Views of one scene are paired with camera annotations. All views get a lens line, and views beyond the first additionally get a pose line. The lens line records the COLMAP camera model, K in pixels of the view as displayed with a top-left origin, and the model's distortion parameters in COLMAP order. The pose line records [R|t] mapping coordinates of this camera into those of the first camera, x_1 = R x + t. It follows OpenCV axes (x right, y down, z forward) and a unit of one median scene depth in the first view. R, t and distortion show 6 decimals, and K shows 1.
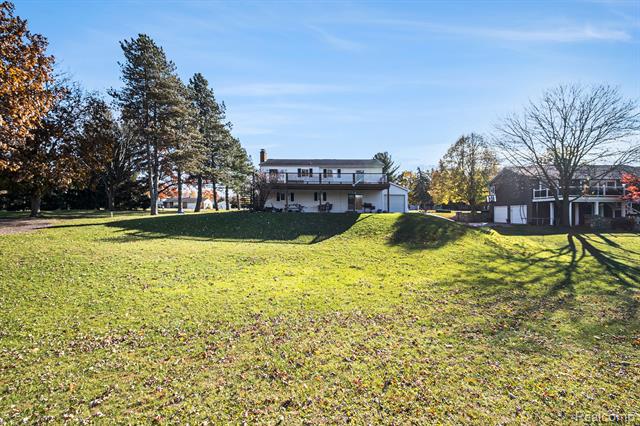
lens RADIAL K [[302.5, 0, 320.0], [0, 302.5, 213.0], [0, 0, 1]] dist [0.093985, -0.000043]
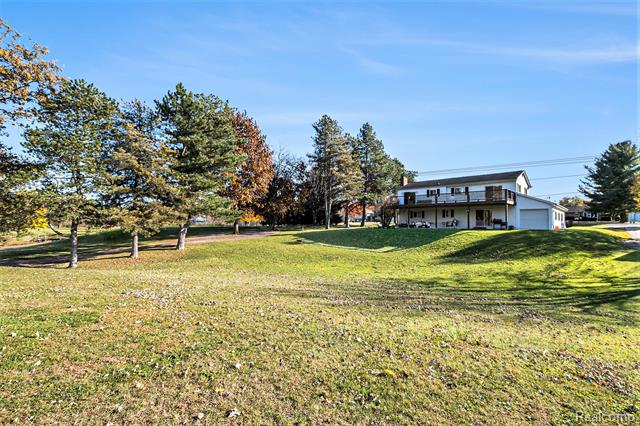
lens RADIAL K [[302.5, 0, 320.0], [0, 302.5, 213.0], [0, 0, 1]] dist [0.093985, -0.000043]
pose [[0.772653, -0.023556, -0.634392, 0.353349], [0.000958, 0.999353, -0.035941, -0.016756], [0.634828, 0.027163, 0.772176, -0.163403]]
